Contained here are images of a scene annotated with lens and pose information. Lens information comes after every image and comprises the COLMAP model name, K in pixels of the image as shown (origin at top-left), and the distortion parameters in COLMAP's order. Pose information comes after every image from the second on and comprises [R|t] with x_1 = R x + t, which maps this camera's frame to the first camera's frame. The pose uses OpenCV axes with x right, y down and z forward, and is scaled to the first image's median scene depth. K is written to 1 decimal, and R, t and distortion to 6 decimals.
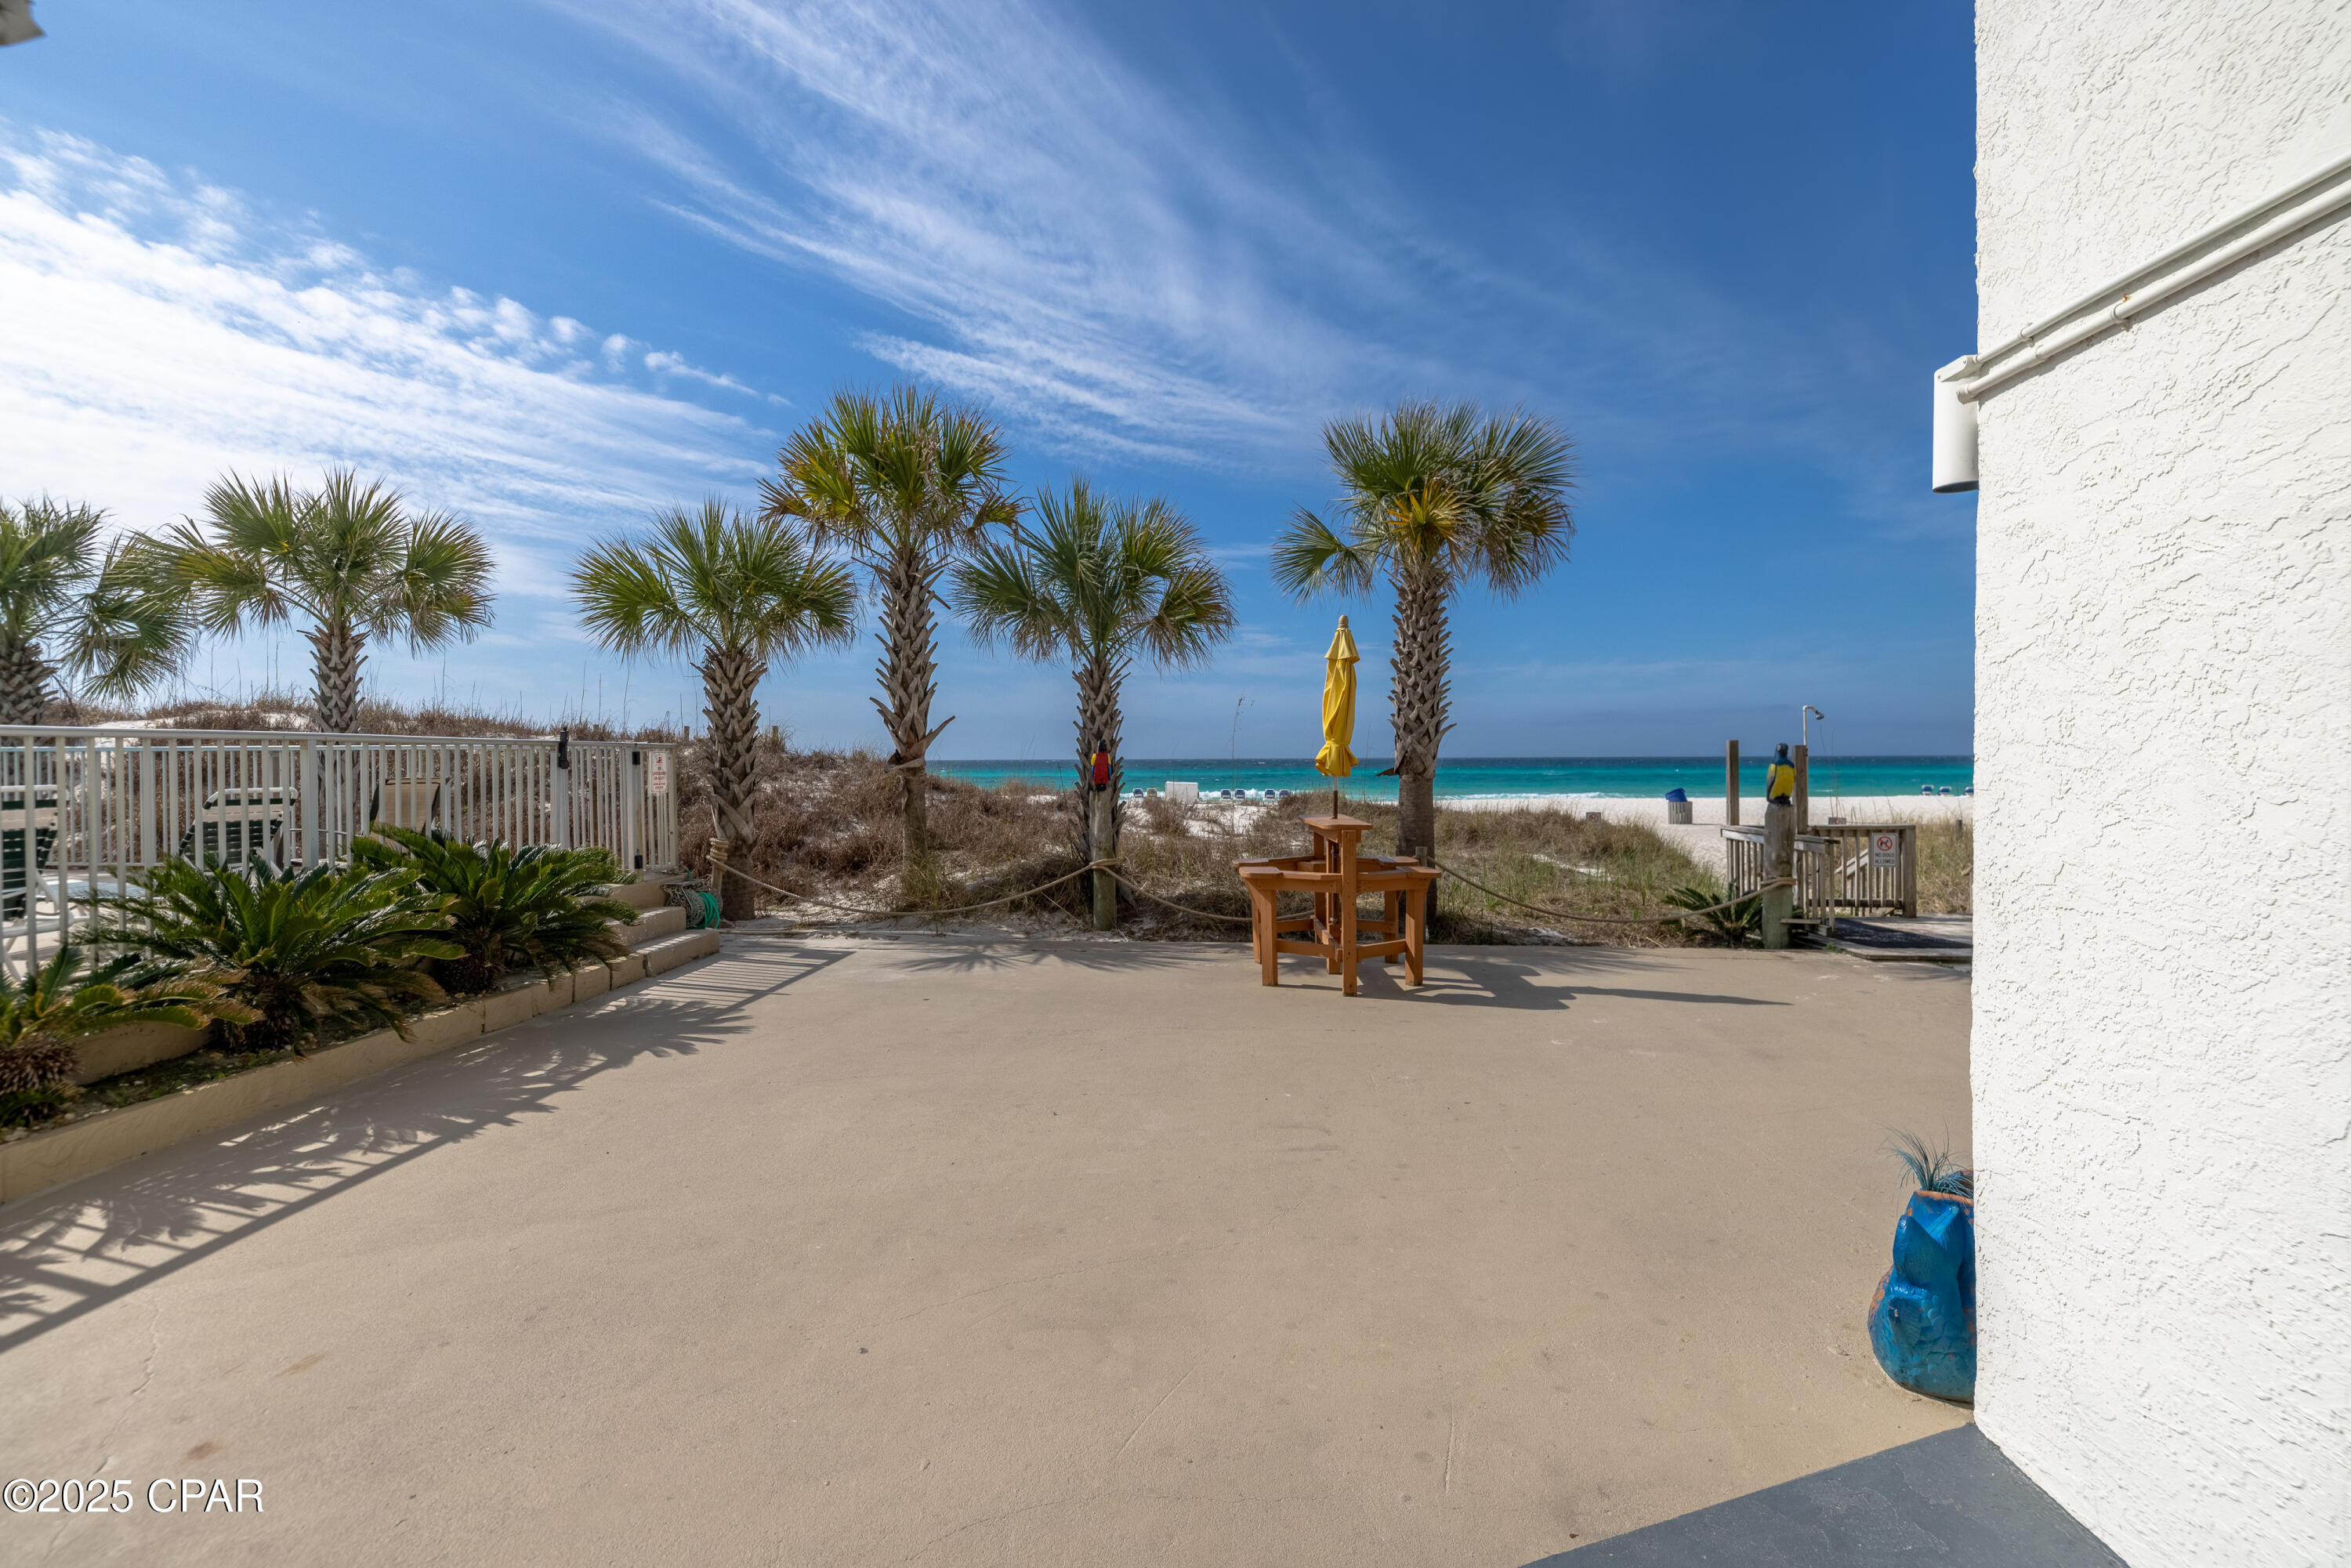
lens RADIAL K [[994.3, 0, 1188.3], [0, 994.3, 774.5], [0, 0, 1]] dist [-0.000022, 0.000194]
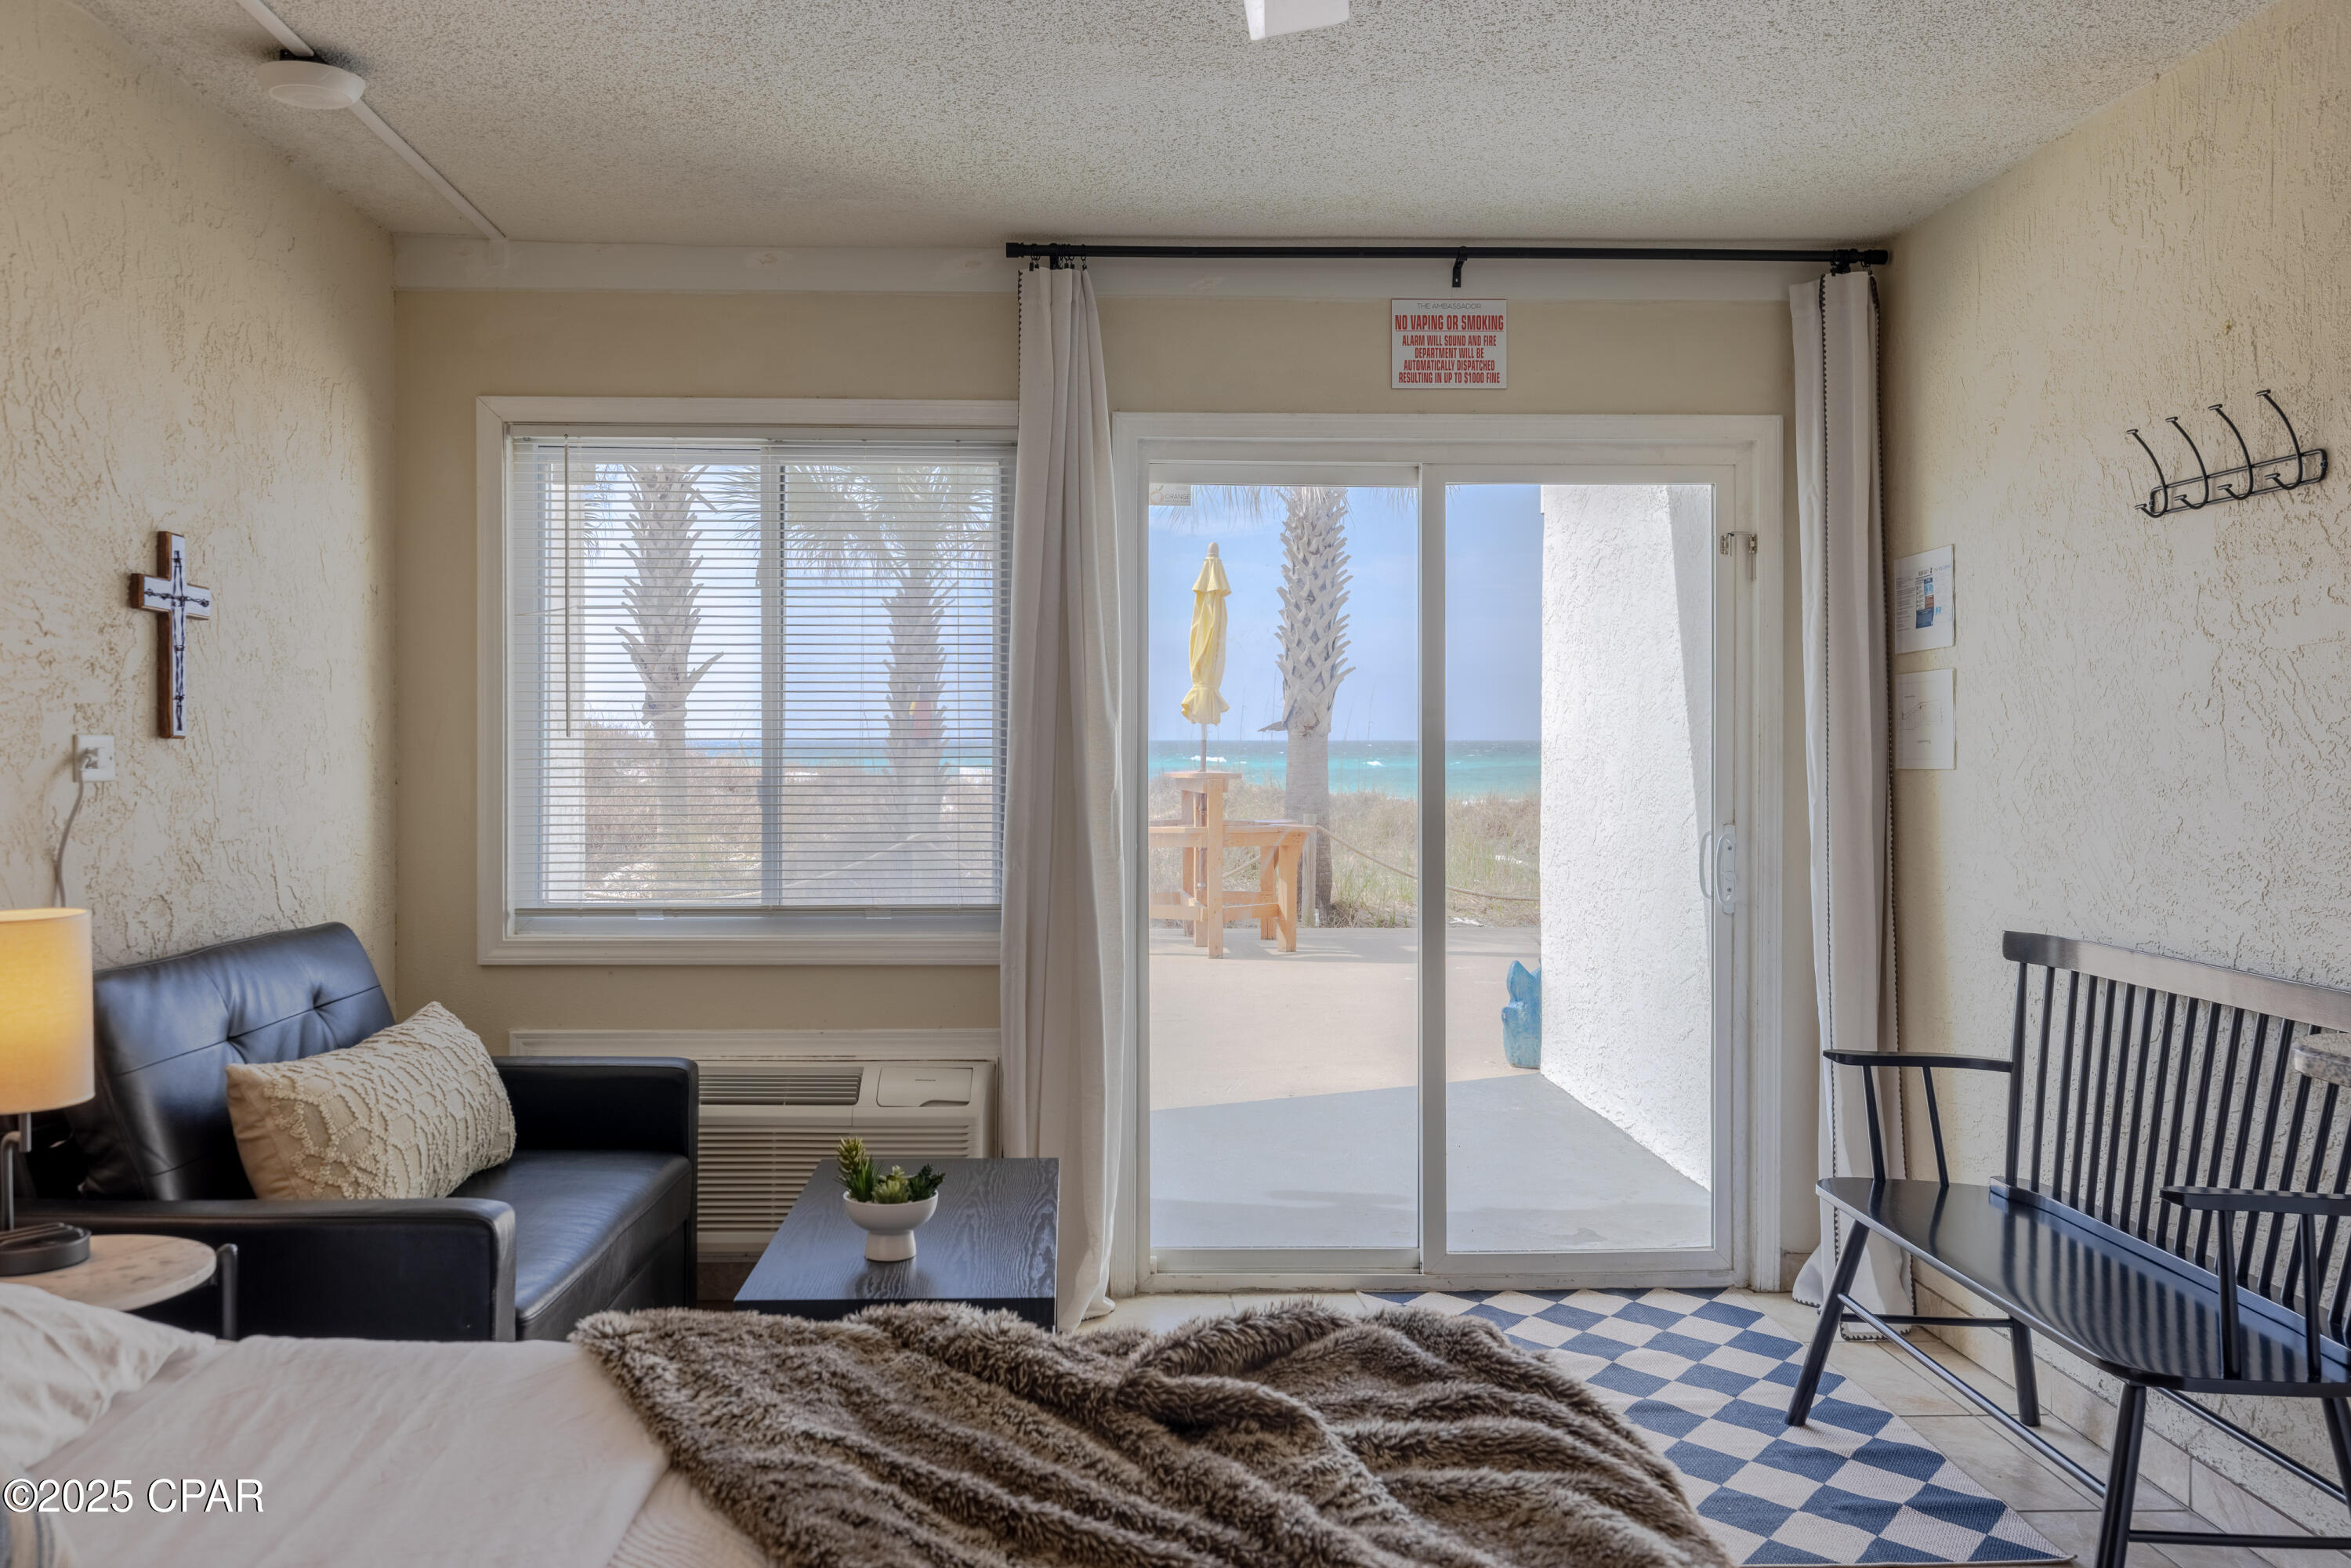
lens RADIAL K [[1859.3, 0, 1170.6], [0, 1859.3, 752.9], [0, 0, 1]] dist [-0.013798, 0.008508]
pose [[0.994728, 0.004489, 0.102446, -0.040673], [-0.003652, 0.999958, -0.008352, 0.033136], [-0.102480, 0.007934, 0.994703, -0.513540]]
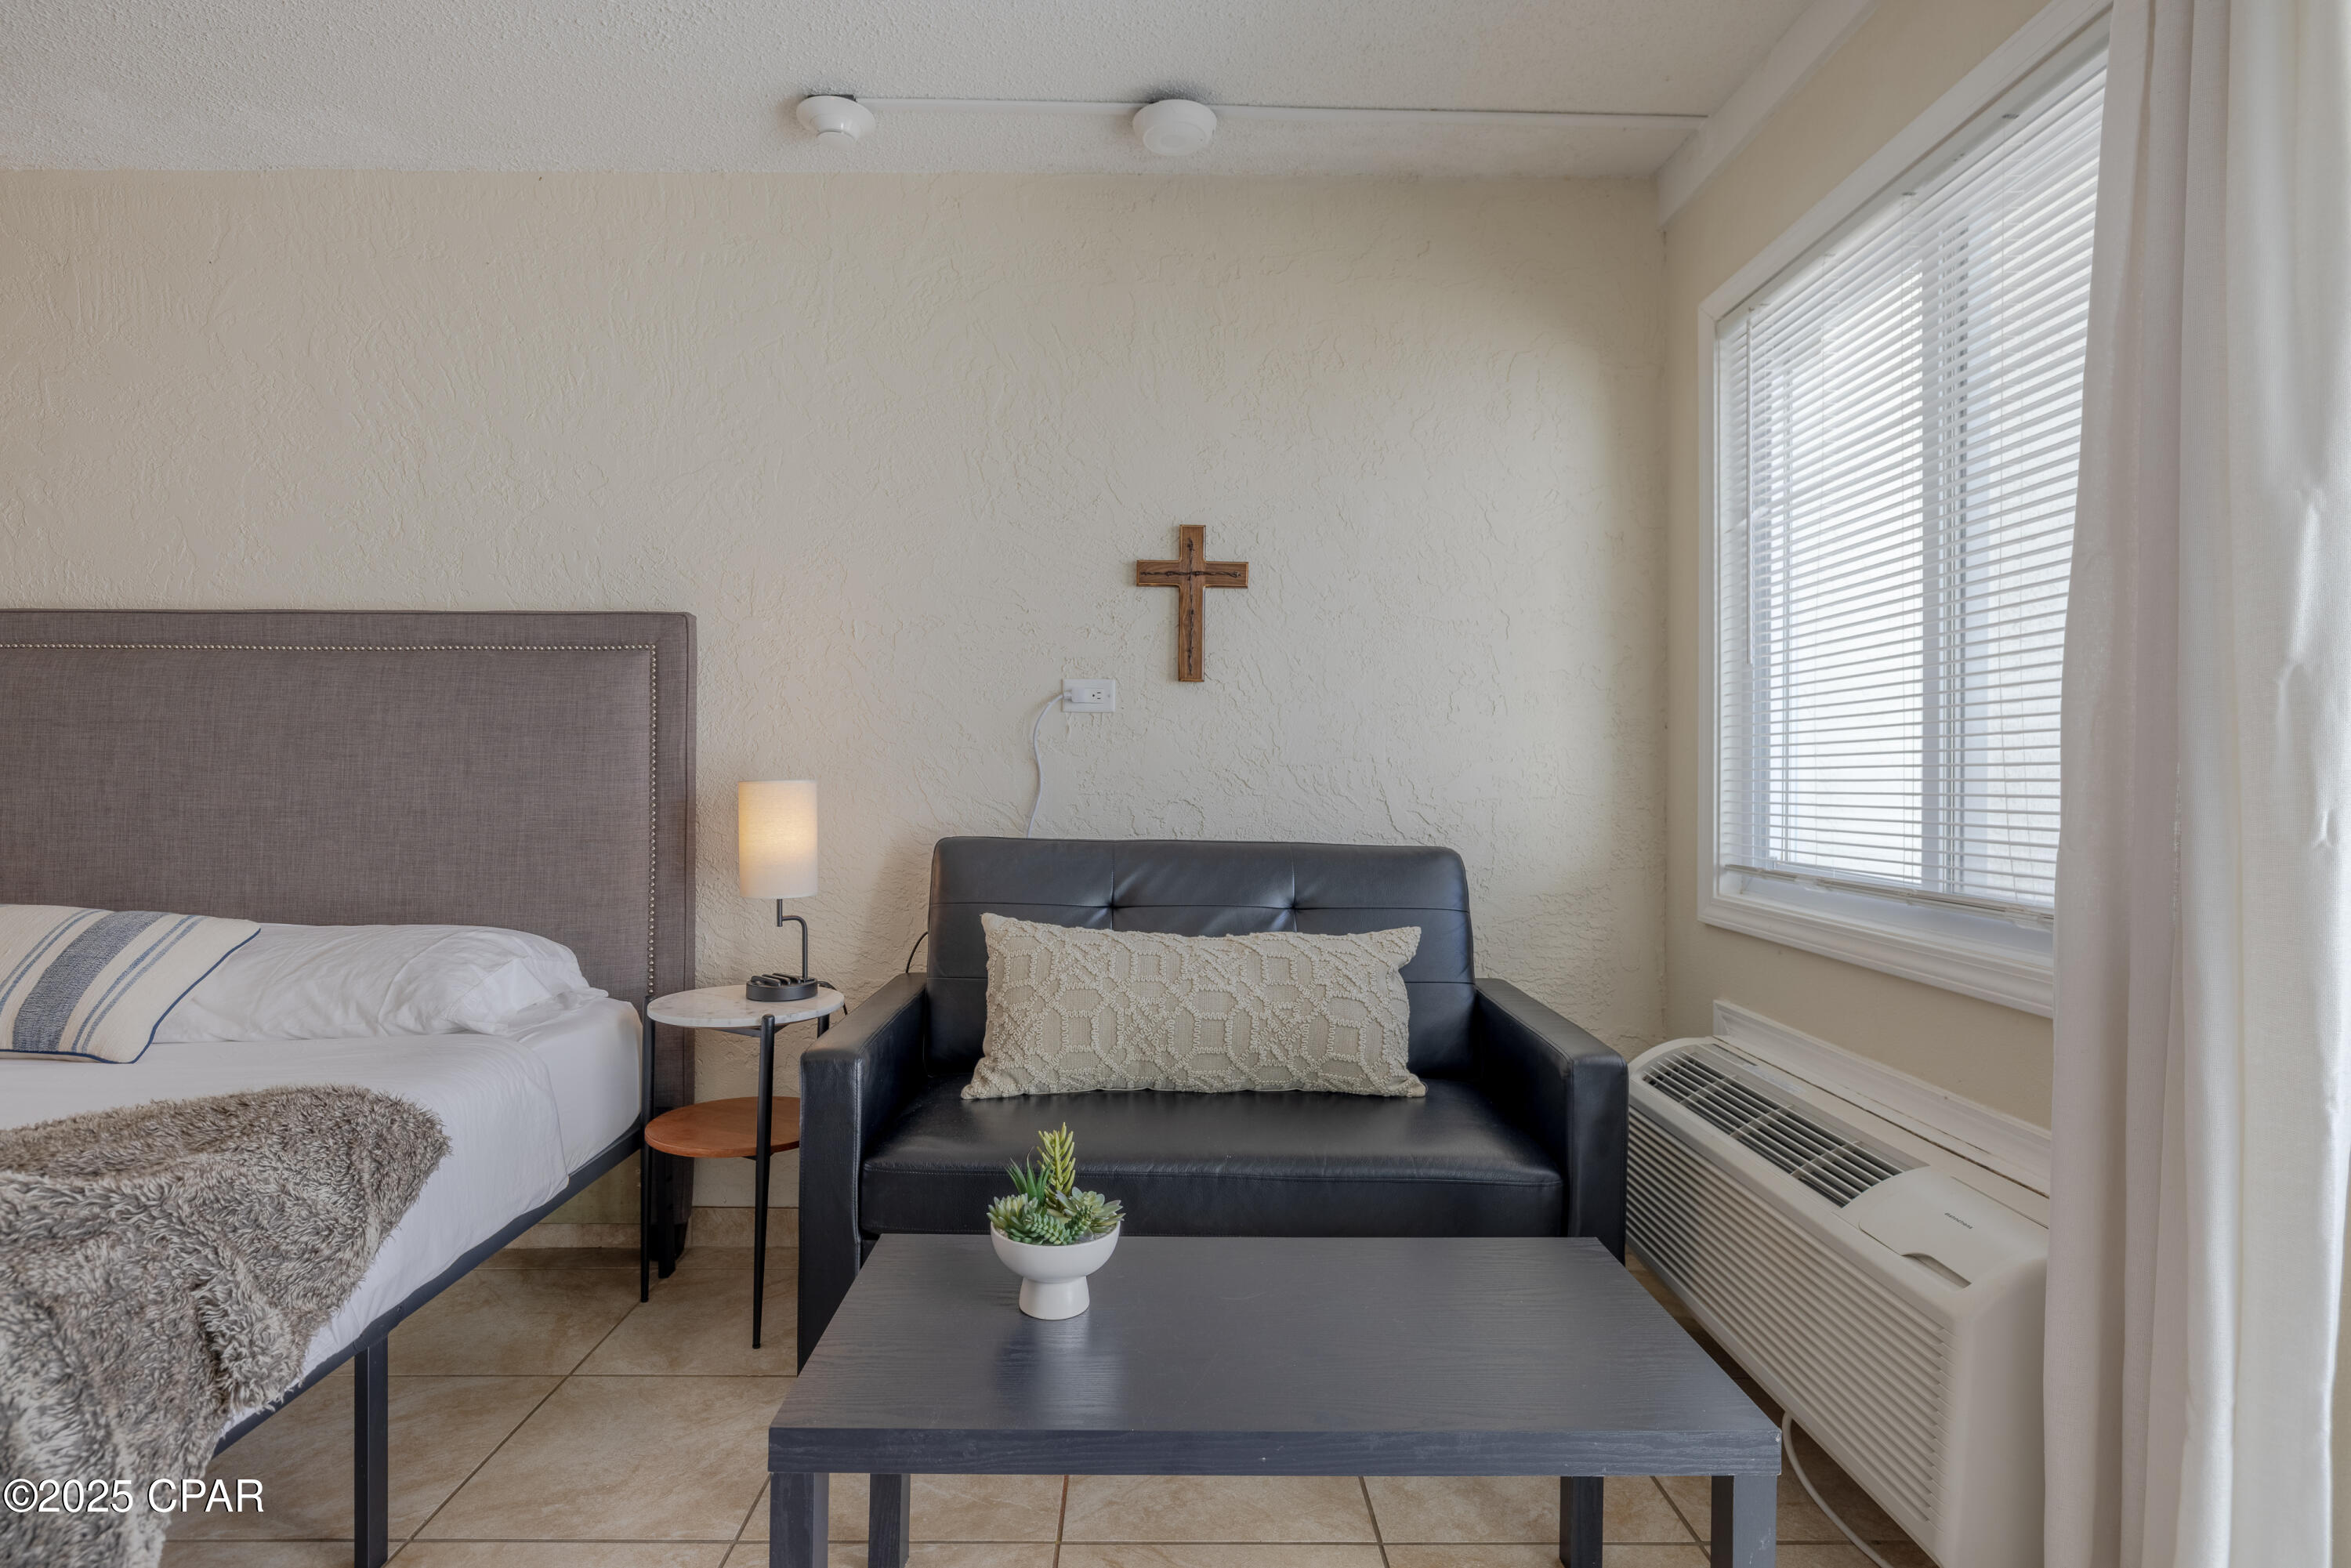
lens RADIAL K [[1220.6, 0, 1165.5], [0, 1220.6, 762.9], [0, 0, 1]] dist [0.005294, -0.000804]
pose [[0.059969, -0.002813, -0.998196, 0.098400], [-0.015696, 0.999870, -0.003761, 0.048377], [0.998077, 0.015894, 0.059917, -0.195272]]
